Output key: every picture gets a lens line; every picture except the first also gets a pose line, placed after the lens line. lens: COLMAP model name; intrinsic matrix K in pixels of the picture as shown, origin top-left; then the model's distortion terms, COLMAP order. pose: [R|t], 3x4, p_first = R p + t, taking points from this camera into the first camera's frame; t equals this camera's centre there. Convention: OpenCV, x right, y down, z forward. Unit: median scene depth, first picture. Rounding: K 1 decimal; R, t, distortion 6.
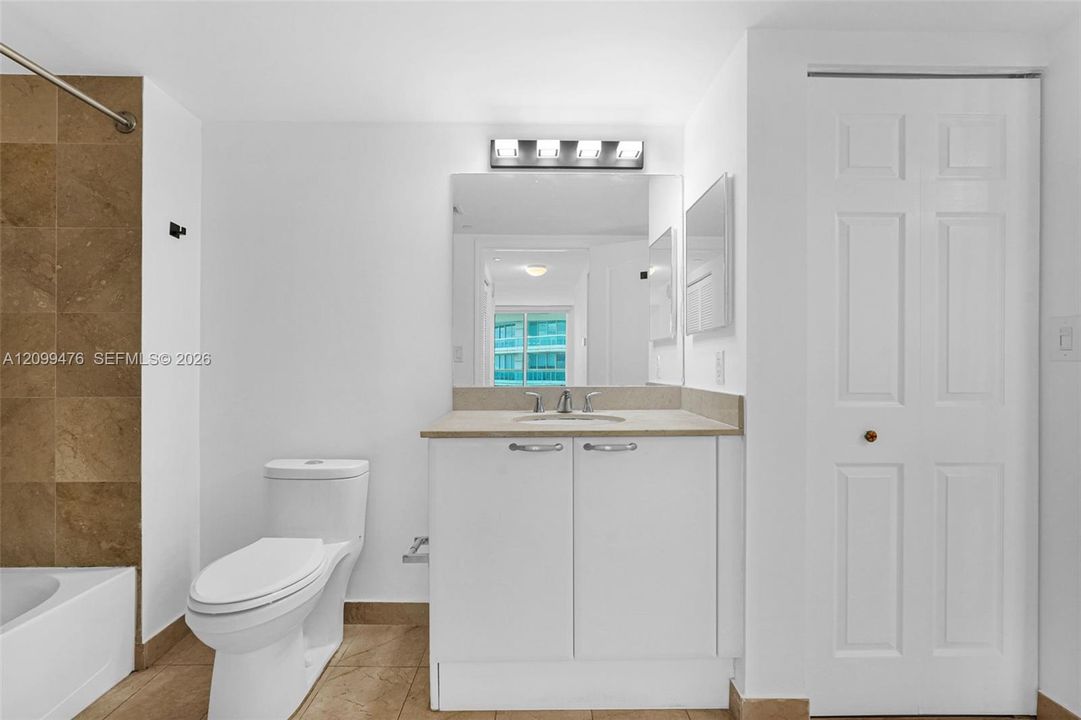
lens RADIAL K [[485.5, 0, 540.6], [0, 485.5, 361.8], [0, 0, 1]] dist [-0.019064, 0.008590]
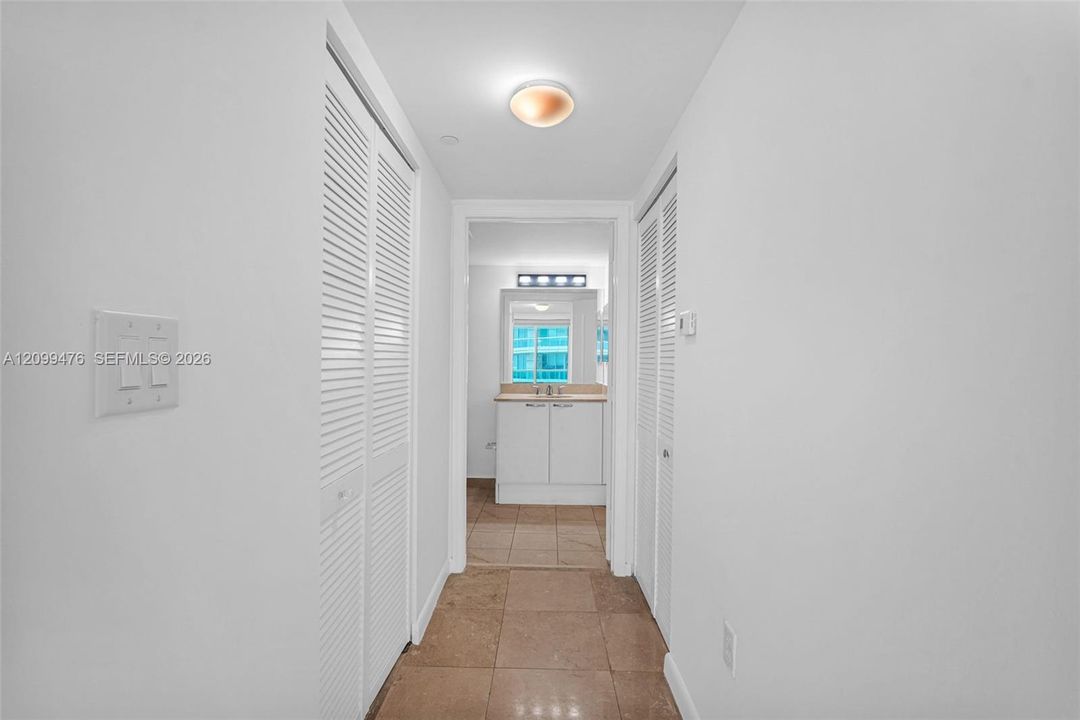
lens RADIAL K [[485.1, 0, 540.1], [0, 485.1, 361.8], [0, 0, 1]] dist [-0.019064, 0.008590]
pose [[0.999638, 0.010046, -0.024977, 0.024379], [-0.009939, 0.999941, 0.004415, -0.024320], [0.025020, -0.004165, 0.999678, -0.520398]]
